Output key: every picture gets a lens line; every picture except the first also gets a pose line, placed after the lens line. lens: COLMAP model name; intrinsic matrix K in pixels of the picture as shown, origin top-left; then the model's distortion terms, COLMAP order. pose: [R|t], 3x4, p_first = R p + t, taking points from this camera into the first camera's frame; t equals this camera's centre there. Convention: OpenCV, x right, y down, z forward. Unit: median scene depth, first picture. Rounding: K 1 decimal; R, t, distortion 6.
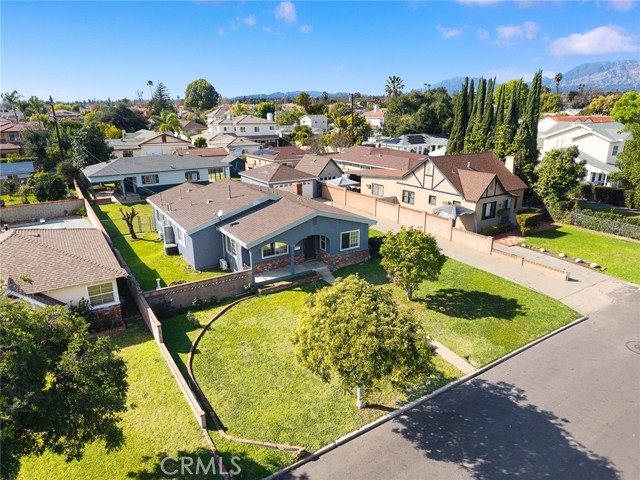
lens RADIAL K [[432.3, 0, 319.5], [0, 432.3, 238.2], [0, 0, 1]] dist [0.028625, -0.040290]
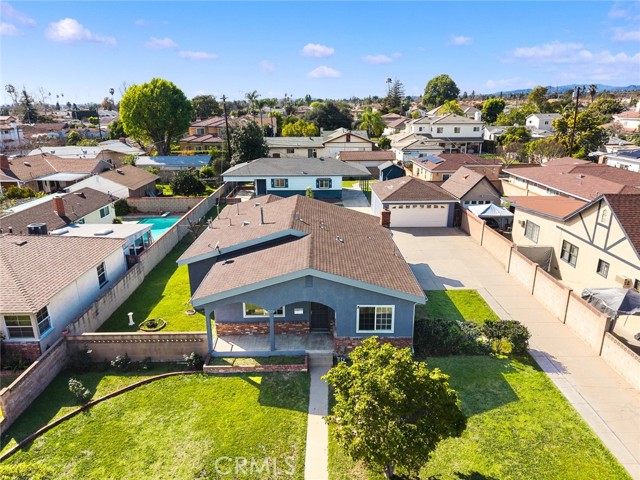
lens RADIAL K [[432.3, 0, 313.1], [0, 432.3, 236.7], [0, 0, 1]] dist [0.028625, -0.040290]
pose [[0.846279, 0.154905, -0.509721, 0.225042], [-0.152902, 0.987164, 0.046142, -0.098519], [0.510326, 0.038889, 0.859101, 0.304931]]
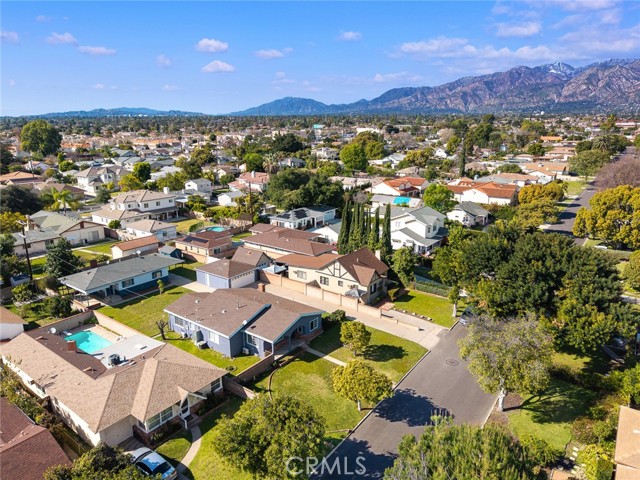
lens RADIAL K [[432.3, 0, 318.1], [0, 432.3, 238.1], [0, 0, 1]] dist [0.028625, -0.040290]
pose [[0.937437, -0.091955, 0.335791, -0.369058], [0.105165, 0.994226, -0.021328, -0.239420], [-0.331891, 0.055307, 0.941695, -0.558654]]
